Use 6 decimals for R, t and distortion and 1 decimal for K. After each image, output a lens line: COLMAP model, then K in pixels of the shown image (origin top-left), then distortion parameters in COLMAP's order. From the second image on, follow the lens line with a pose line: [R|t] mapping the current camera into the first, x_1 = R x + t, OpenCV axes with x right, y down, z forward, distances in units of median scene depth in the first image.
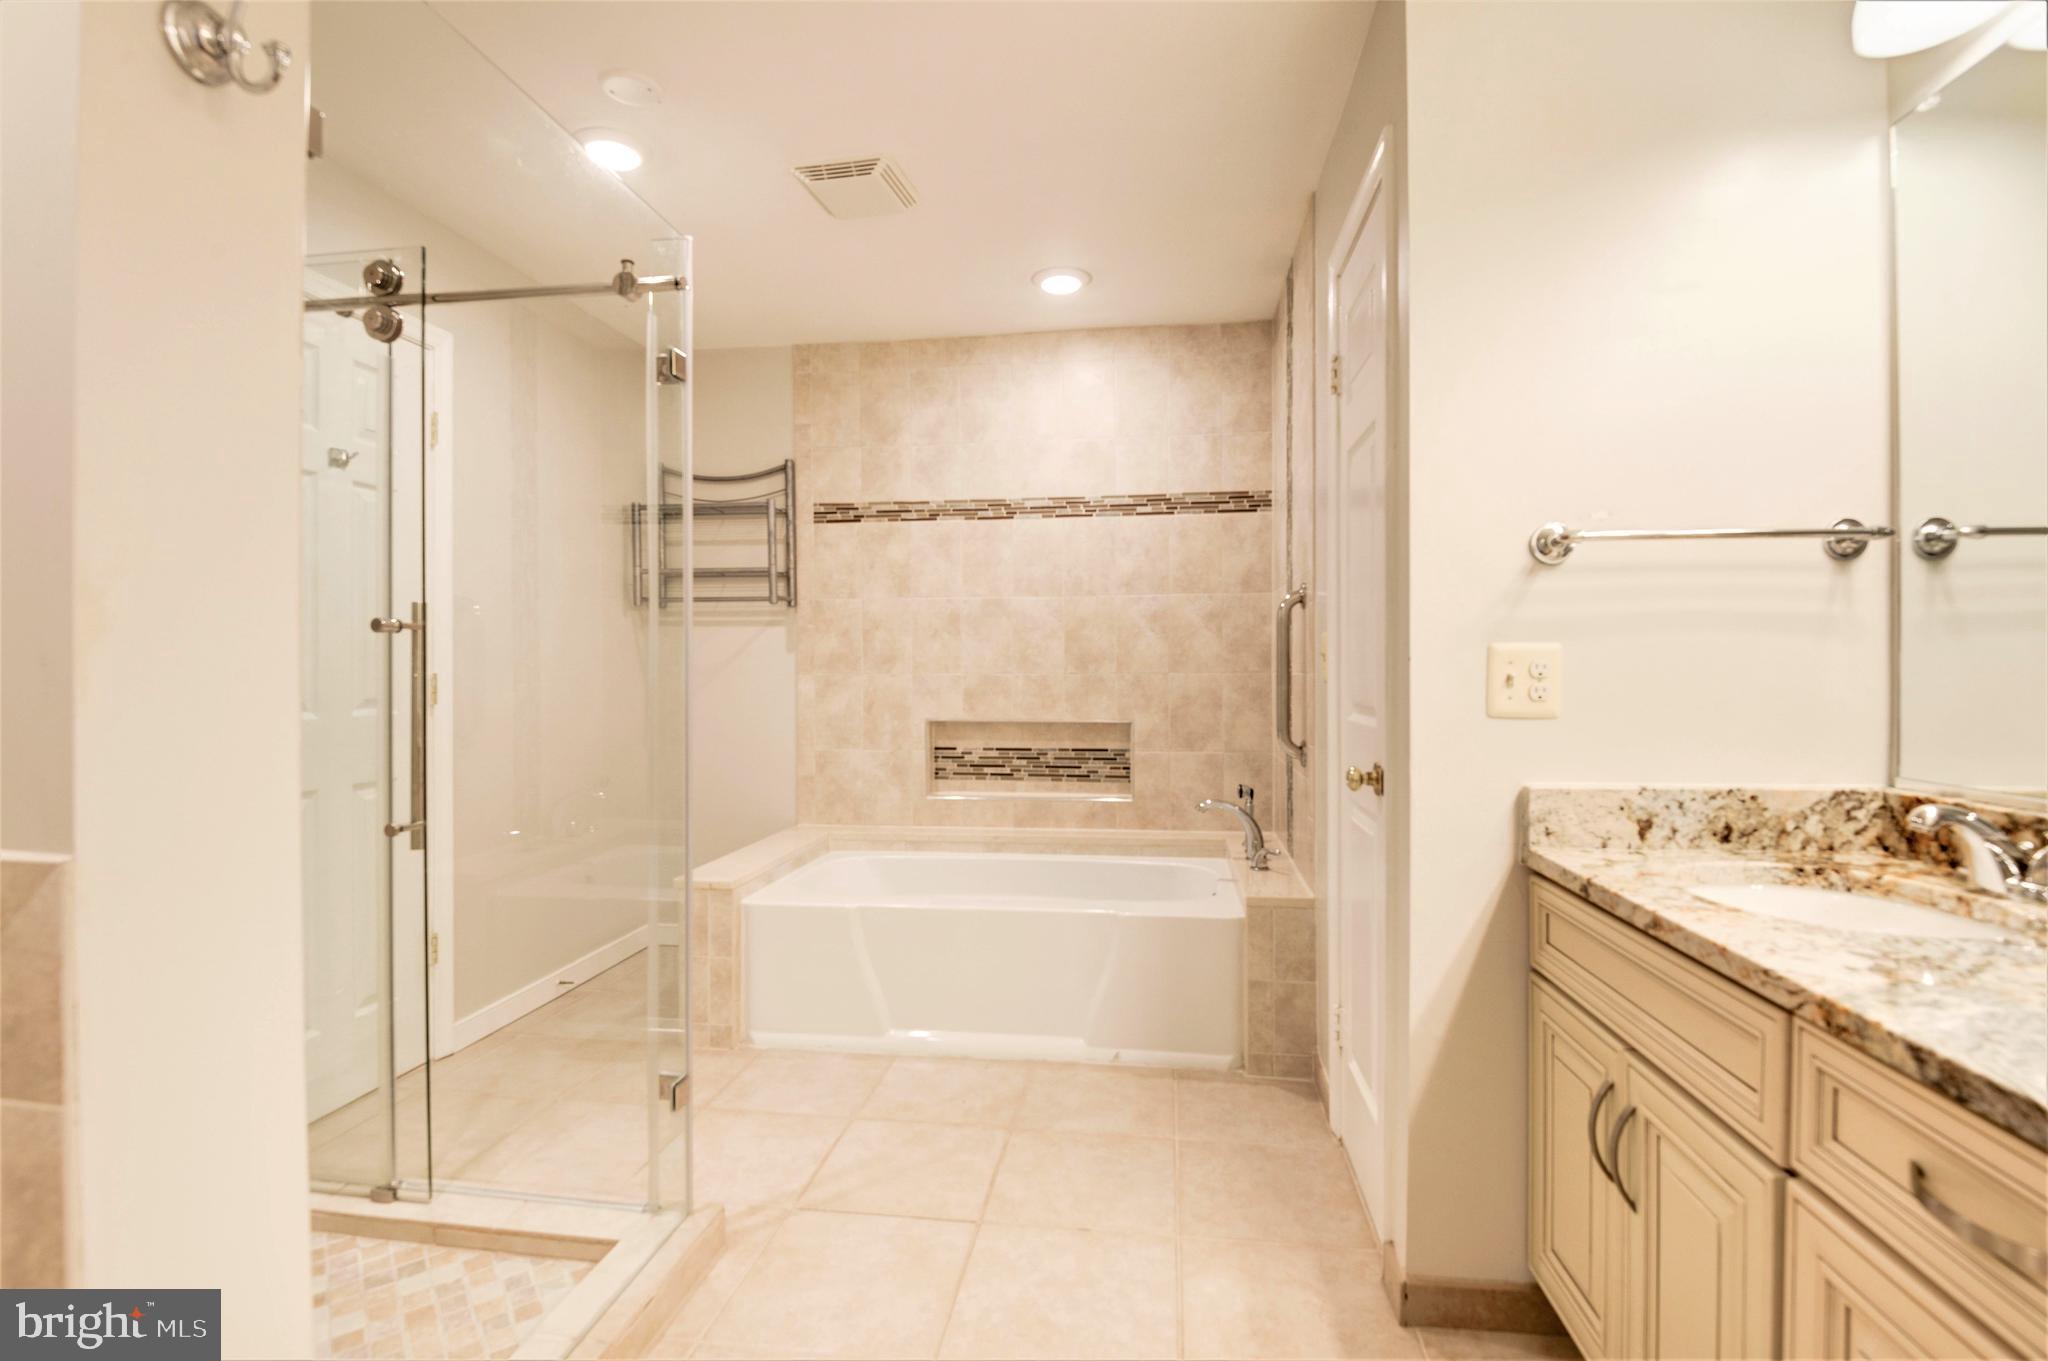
lens RADIAL K [[989.4, 0, 1039.2], [0, 989.4, 659.7], [0, 0, 1]] dist [0.017444, -0.023457]
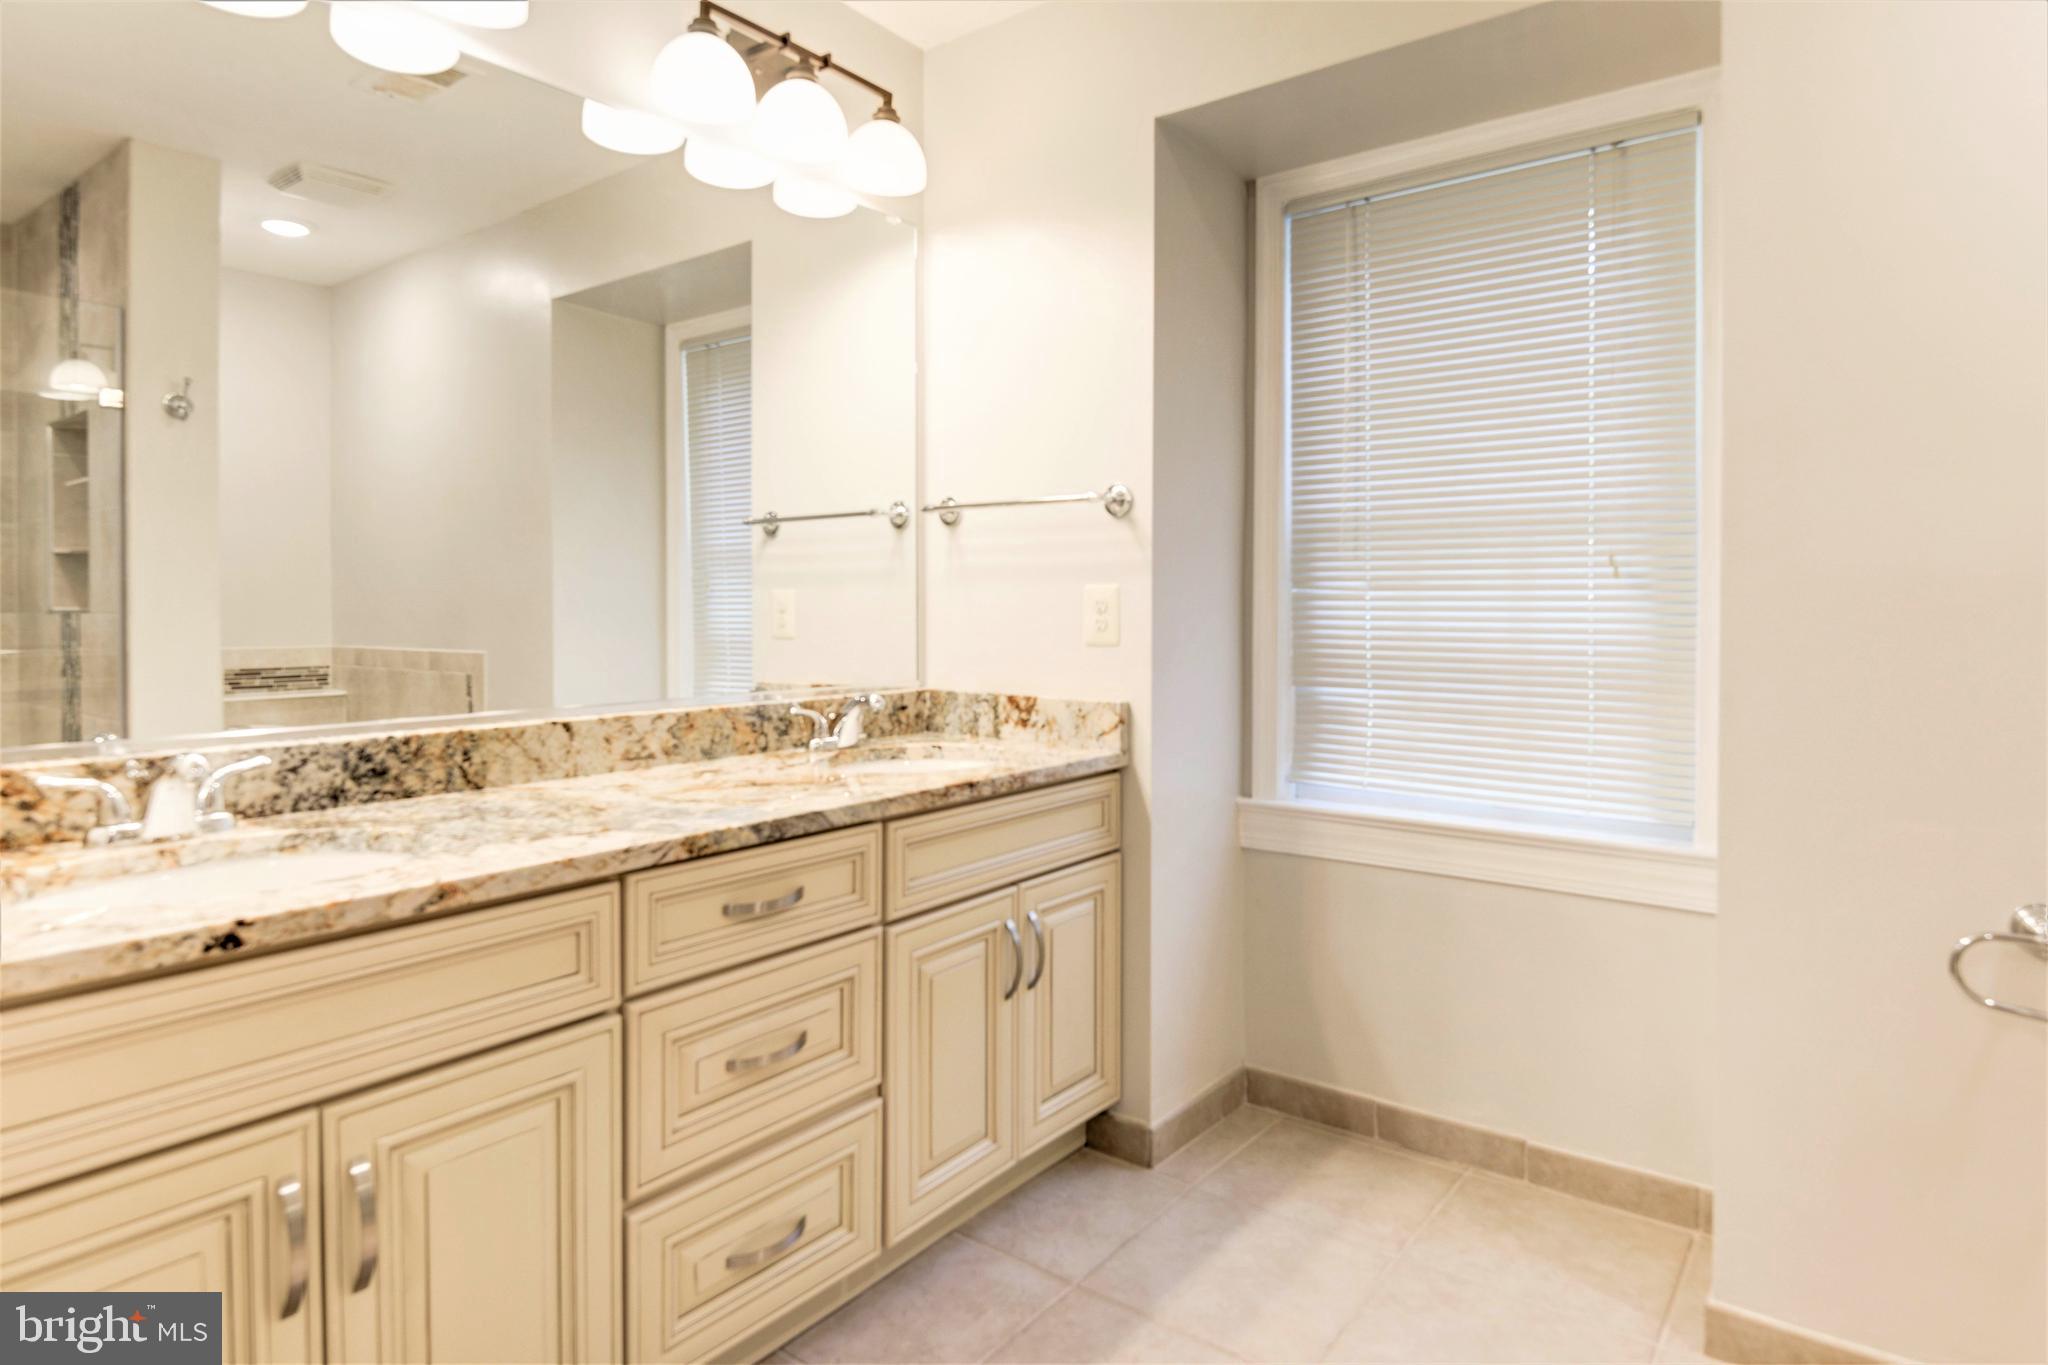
lens RADIAL K [[1167.4, 0, 1032.1], [0, 1167.4, 627.3], [0, 0, 1]] dist [0.022741, -0.026495]
pose [[-0.868308, -0.009042, 0.495943, -0.418494], [-0.002713, 0.999905, 0.013480, 0.017249], [-0.496018, 0.010359, -0.868251, 1.999269]]
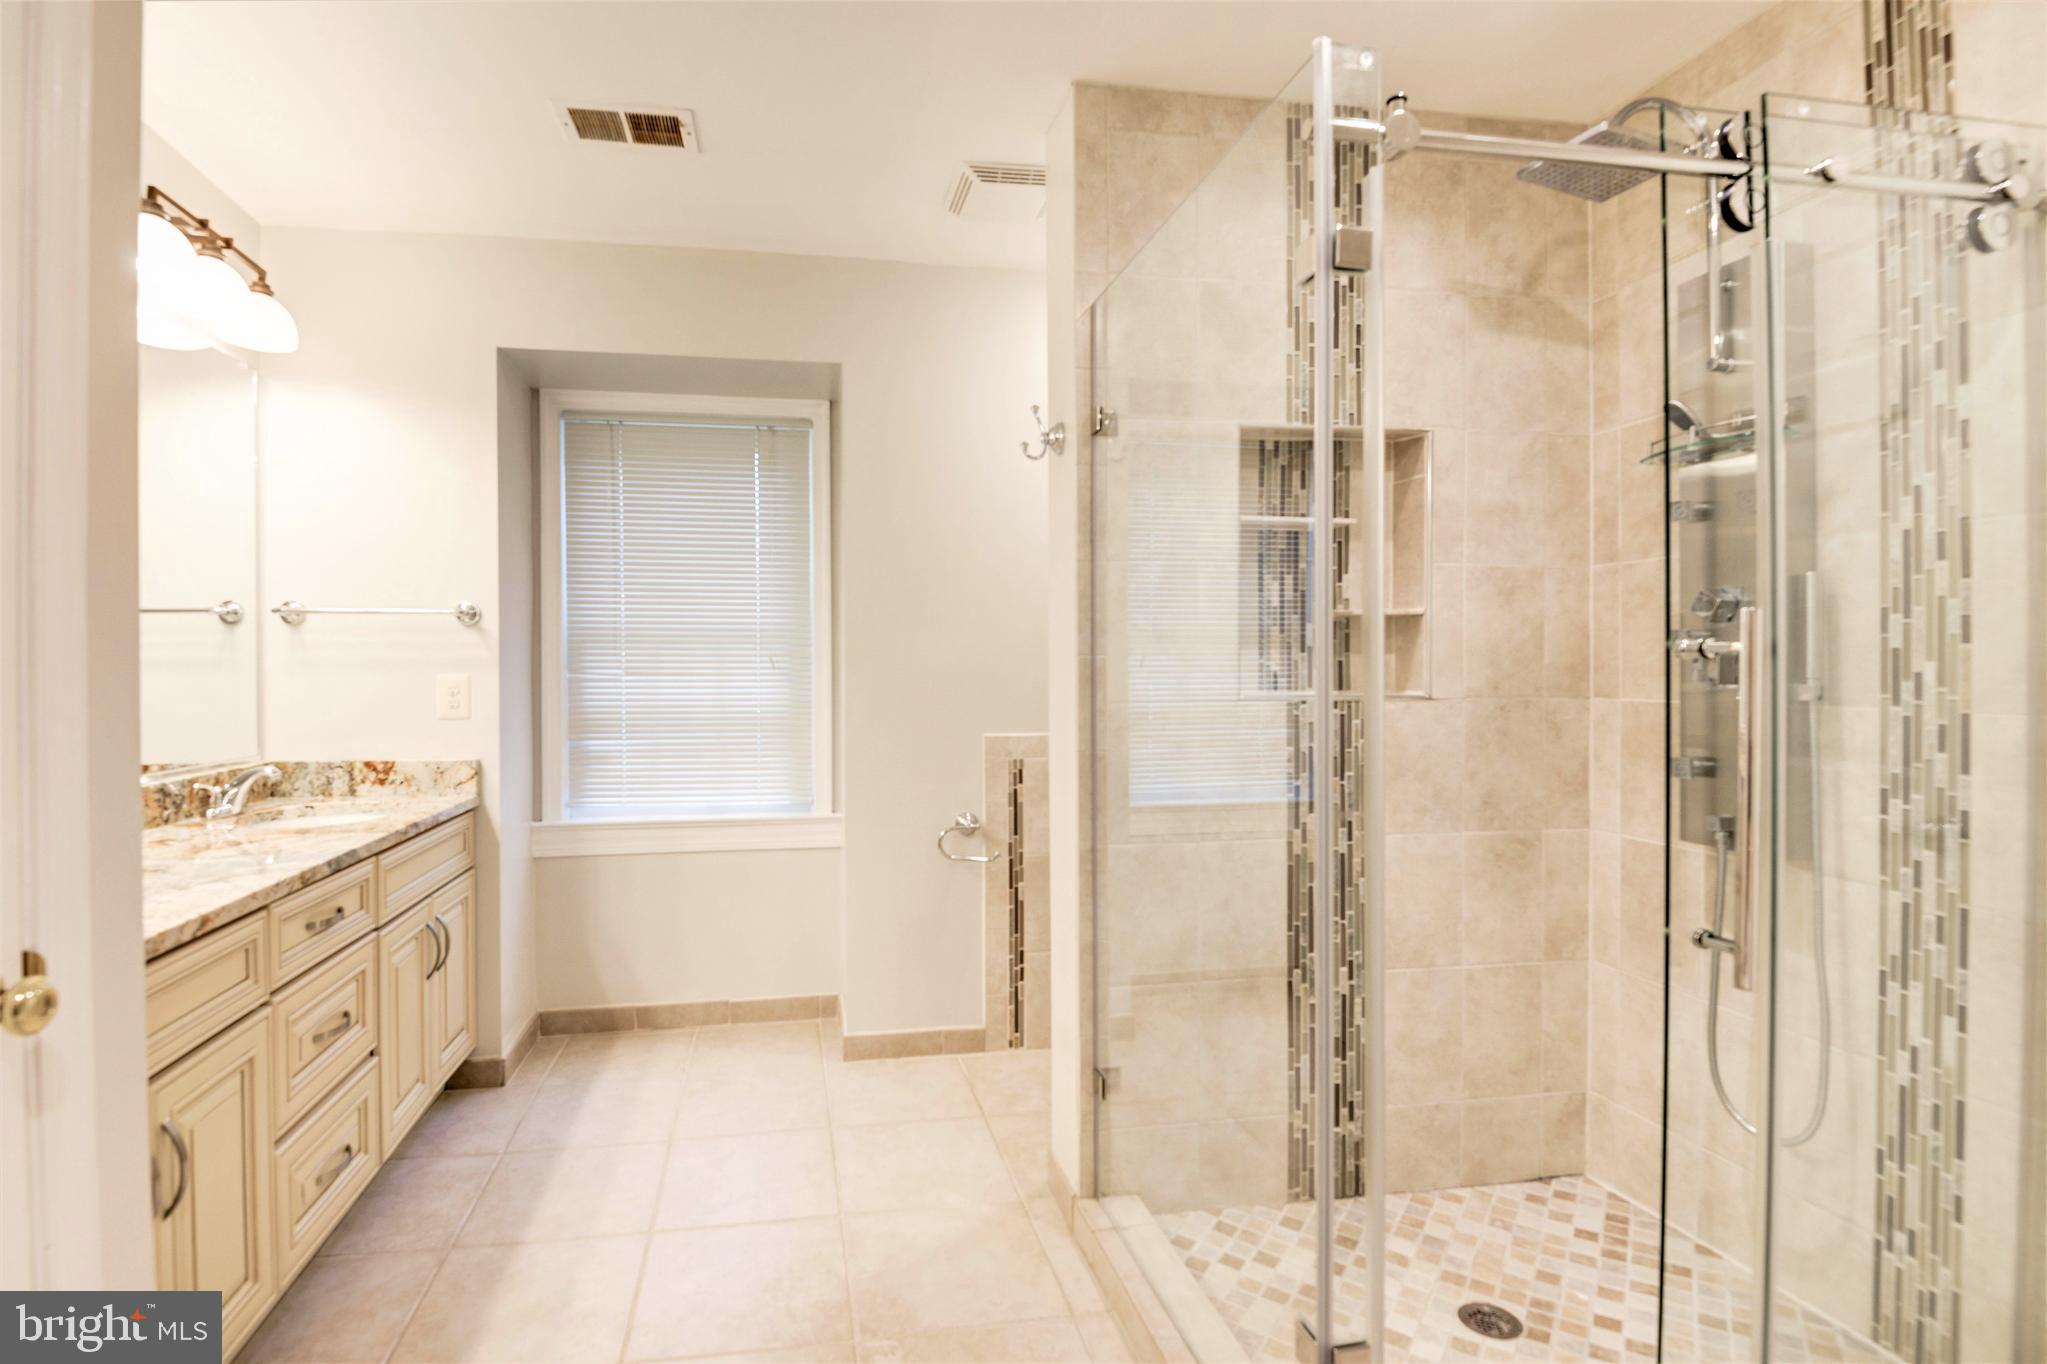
lens RADIAL K [[988.9, 0, 1038.7], [0, 988.9, 661.2], [0, 0, 1]] dist [0.017444, -0.023457]
pose [[-0.931162, -0.002710, -0.364597, 0.139515], [0.000718, 0.999957, -0.009265, -0.049323], [0.364606, -0.008889, -0.931119, 3.039108]]
